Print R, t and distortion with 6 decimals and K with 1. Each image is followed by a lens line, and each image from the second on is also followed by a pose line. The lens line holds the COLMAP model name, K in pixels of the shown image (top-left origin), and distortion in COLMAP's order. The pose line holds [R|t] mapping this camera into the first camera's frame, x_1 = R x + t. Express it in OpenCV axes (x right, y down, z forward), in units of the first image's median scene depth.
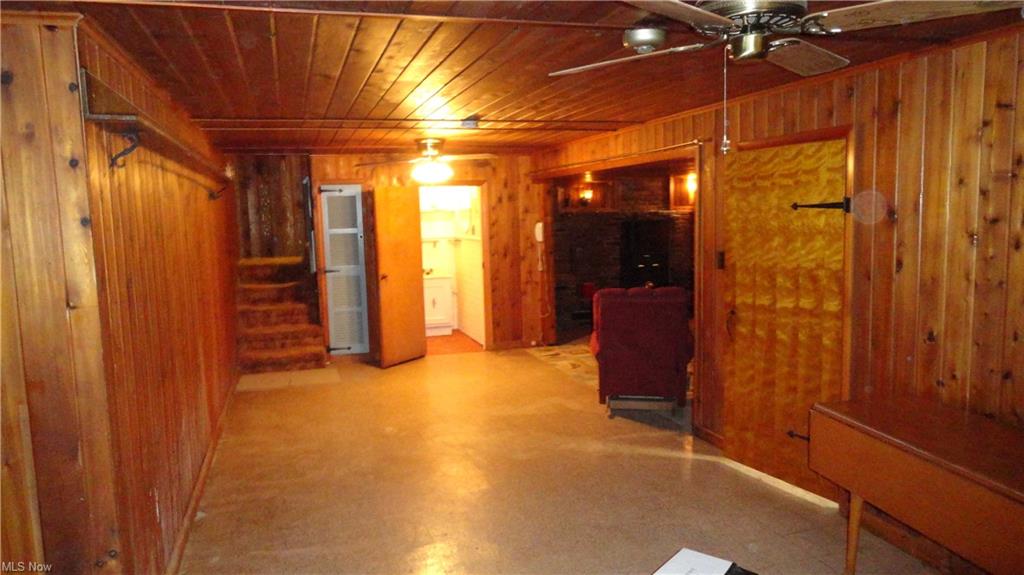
lens RADIAL K [[706.9, 0, 512.0], [0, 706.9, 287.5], [0, 0, 1]] dist [-0.001671, 0.007580]
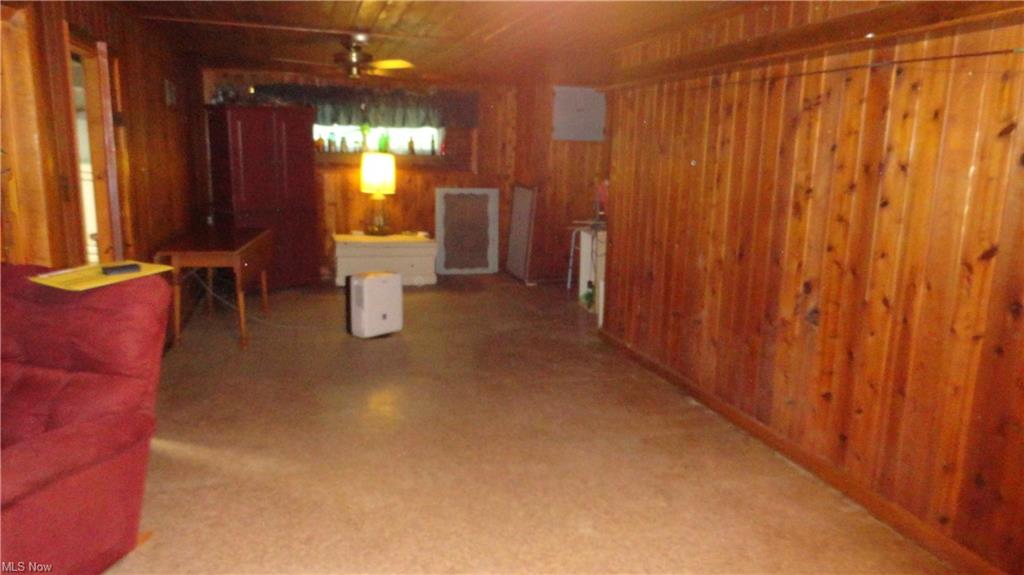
lens RADIAL K [[706.9, 0, 512.0], [0, 706.9, 287.5], [0, 0, 1]] dist [-0.001671, 0.007580]
pose [[-0.999745, -0.009915, 0.020265, -0.139414], [-0.003346, 0.953476, 0.301452, -0.148037], [-0.022311, 0.301307, -0.953266, 1.596198]]
